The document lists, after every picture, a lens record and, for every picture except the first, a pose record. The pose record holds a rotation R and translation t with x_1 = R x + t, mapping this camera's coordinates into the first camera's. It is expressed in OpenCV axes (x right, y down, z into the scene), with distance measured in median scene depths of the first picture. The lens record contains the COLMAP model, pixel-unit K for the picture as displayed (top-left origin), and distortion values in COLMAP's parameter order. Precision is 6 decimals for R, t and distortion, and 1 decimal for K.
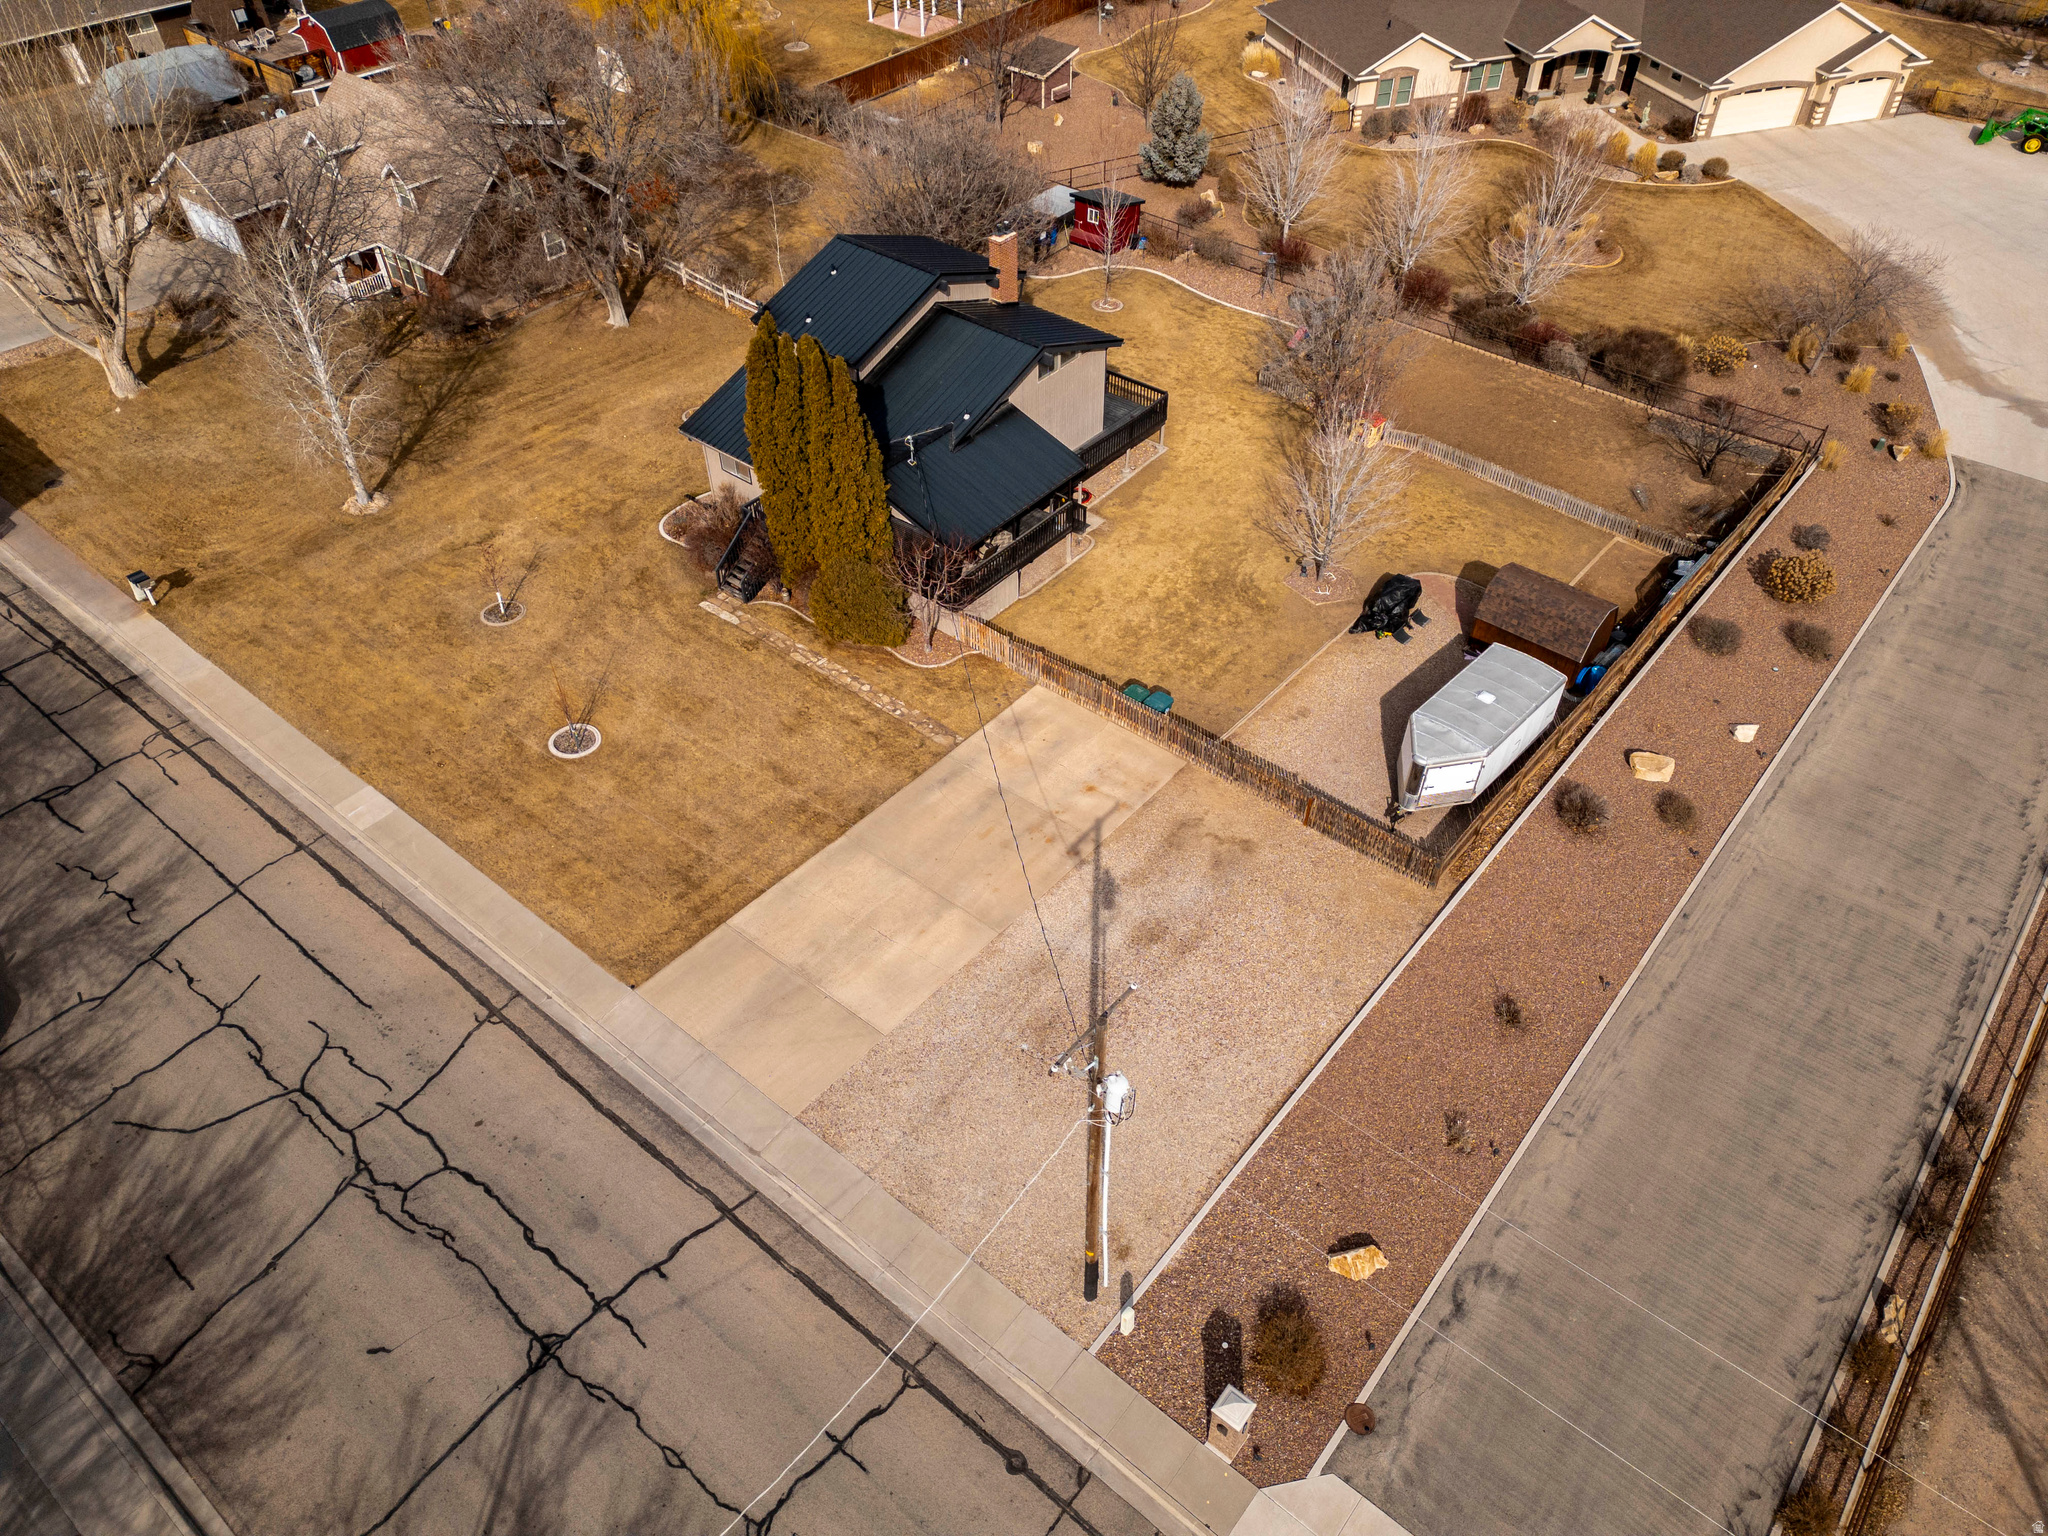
lens RADIAL K [[1421.7, 0, 1026.9], [0, 1421.7, 771.1], [0, 0, 1]] dist [0.081292, -0.075571]
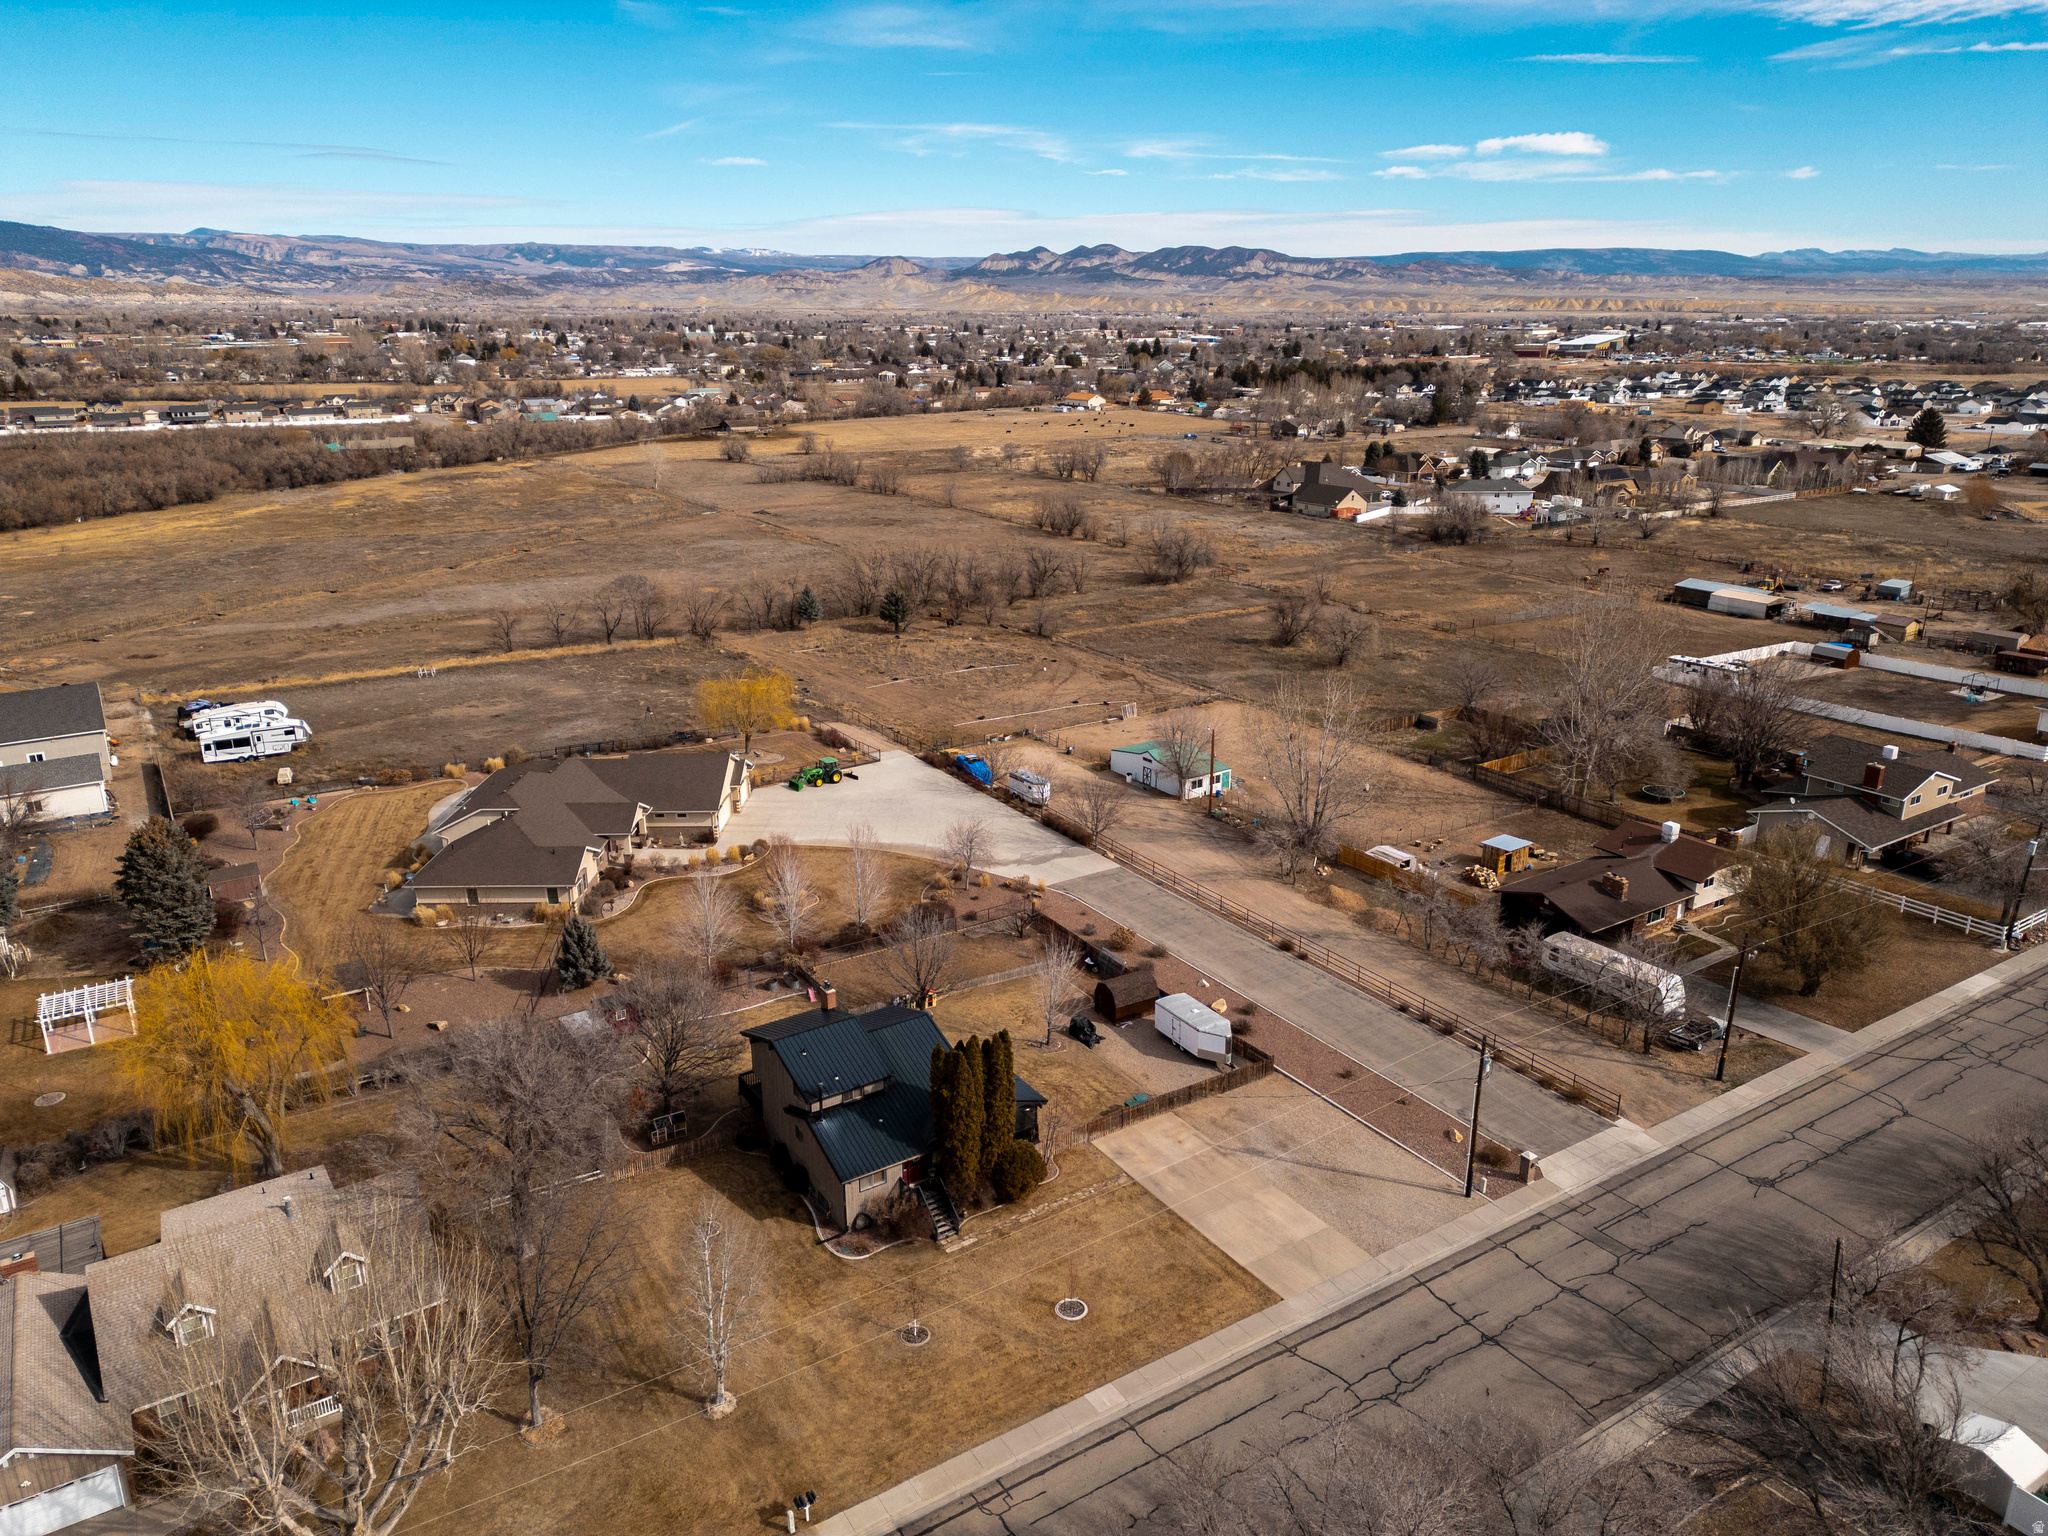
lens RADIAL K [[1421.7, 0, 1026.9], [0, 1421.7, 771.1], [0, 0, 1]] dist [0.081292, -0.075571]
pose [[0.304160, -0.296667, 0.905249, -1.505963], [0.657495, 0.753015, 0.025861, -0.512057], [-0.689338, 0.587330, 0.424094, 0.023700]]
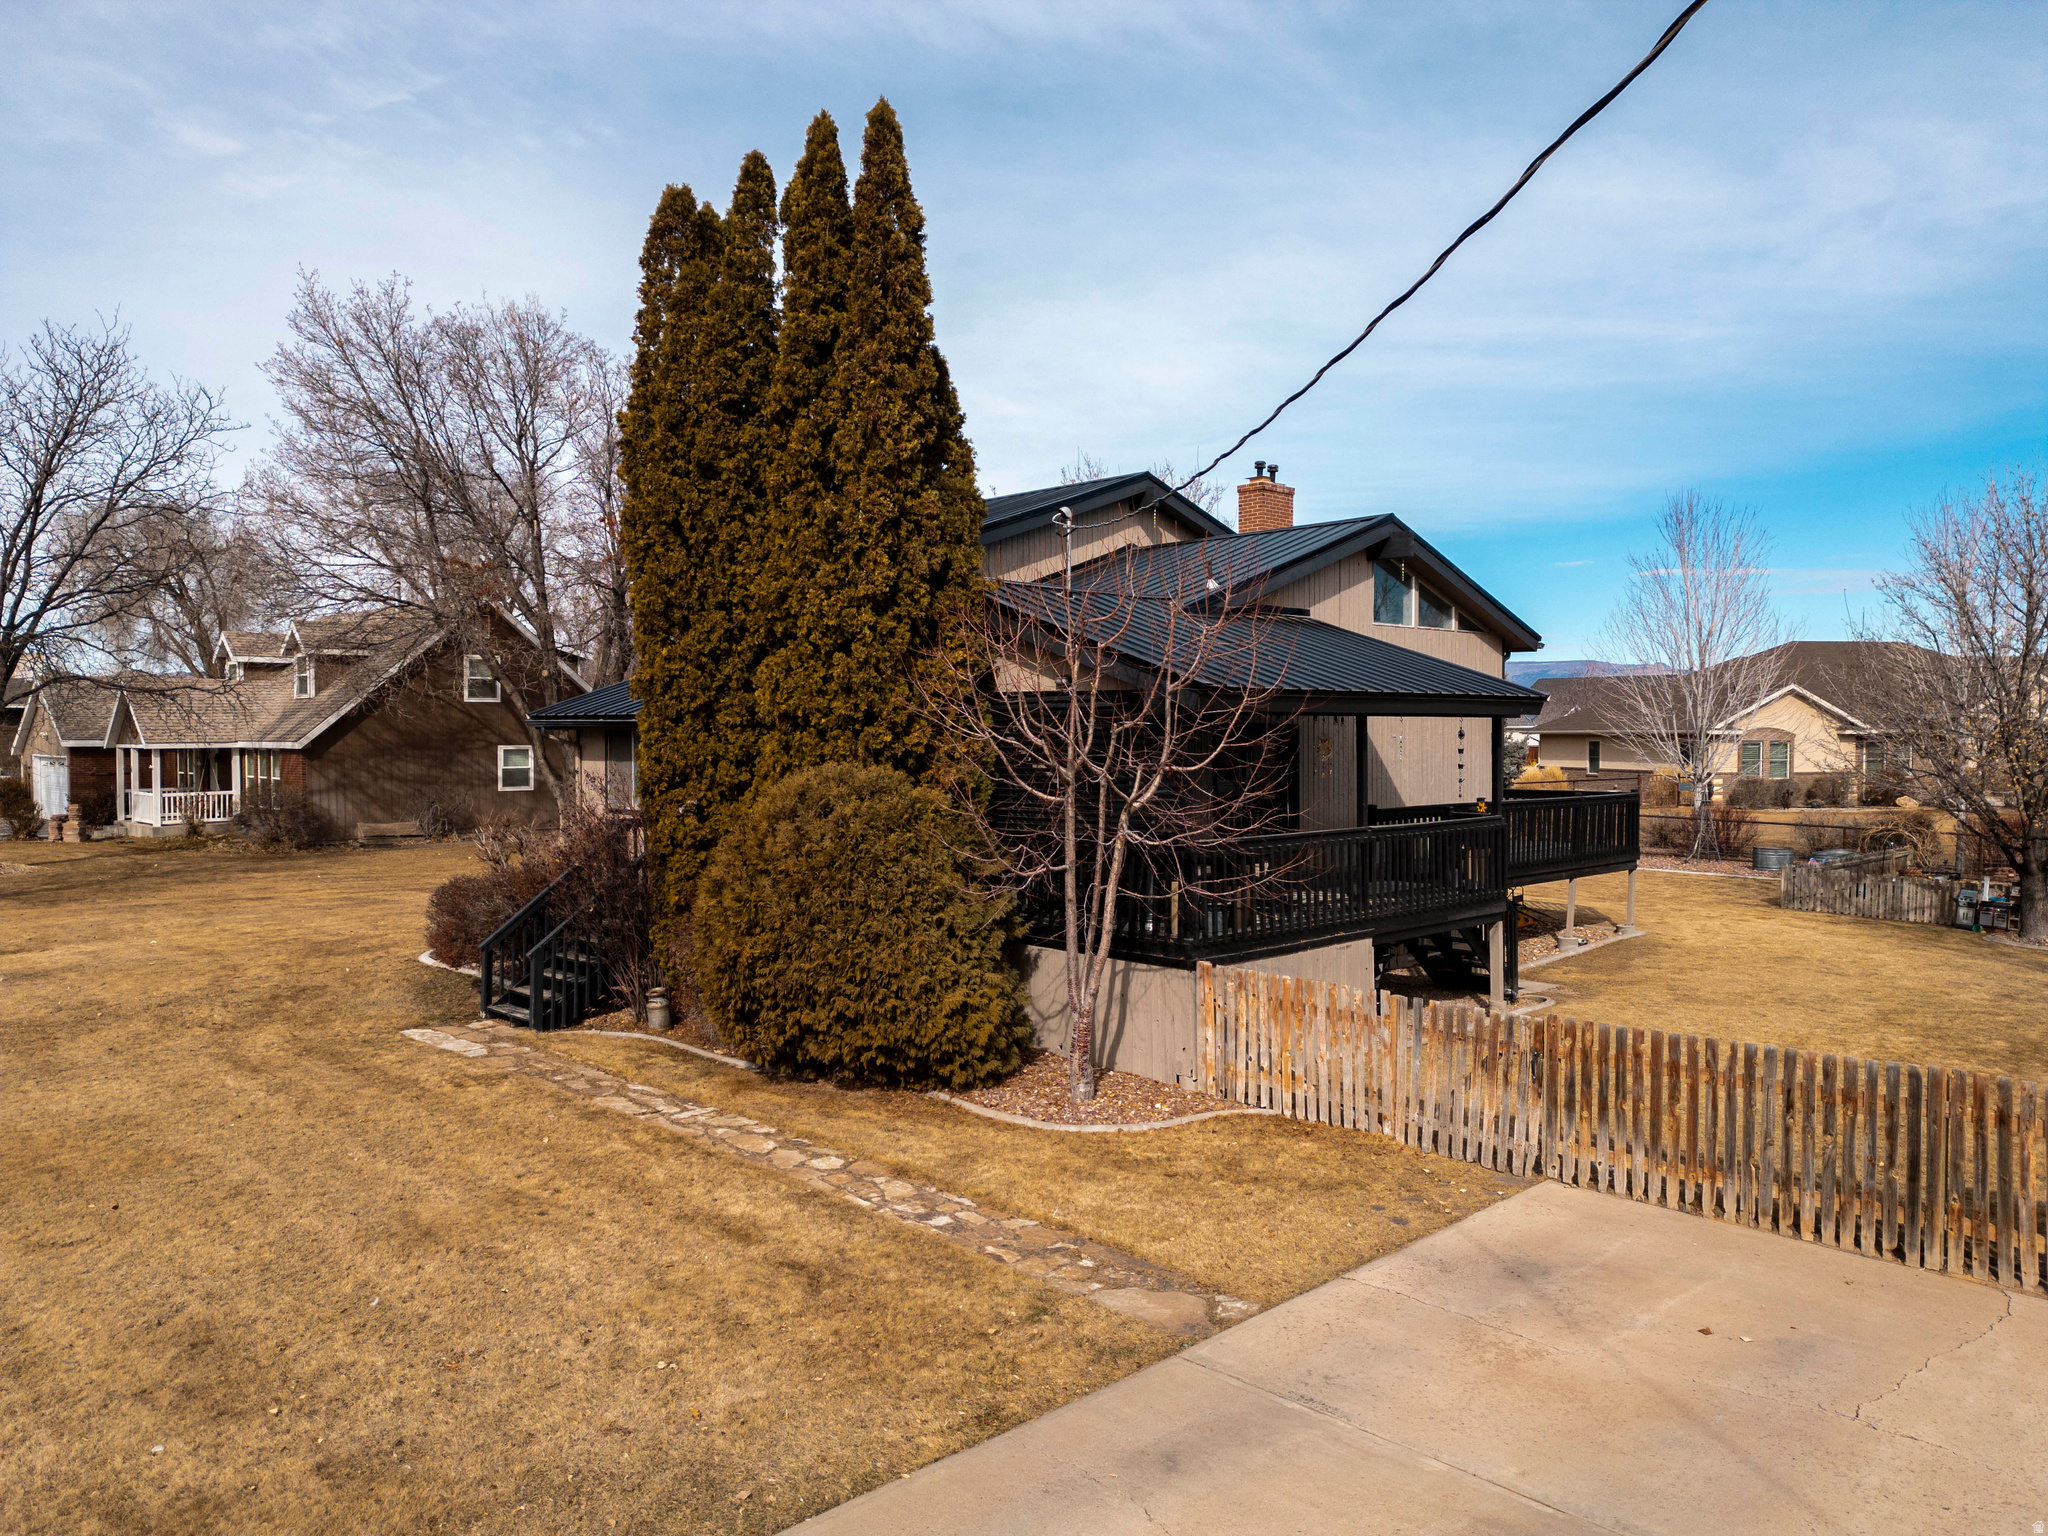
lens RADIAL K [[1397.4, 0, 1023.7], [0, 1397.4, 736.7], [0, 0, 1]] dist [0.076039, -0.065354]
pose [[0.994823, 0.002885, -0.101581, -0.054278], [-0.071819, 0.727155, -0.682706, 0.052927], [0.071896, 0.686467, 0.723598, 0.777473]]
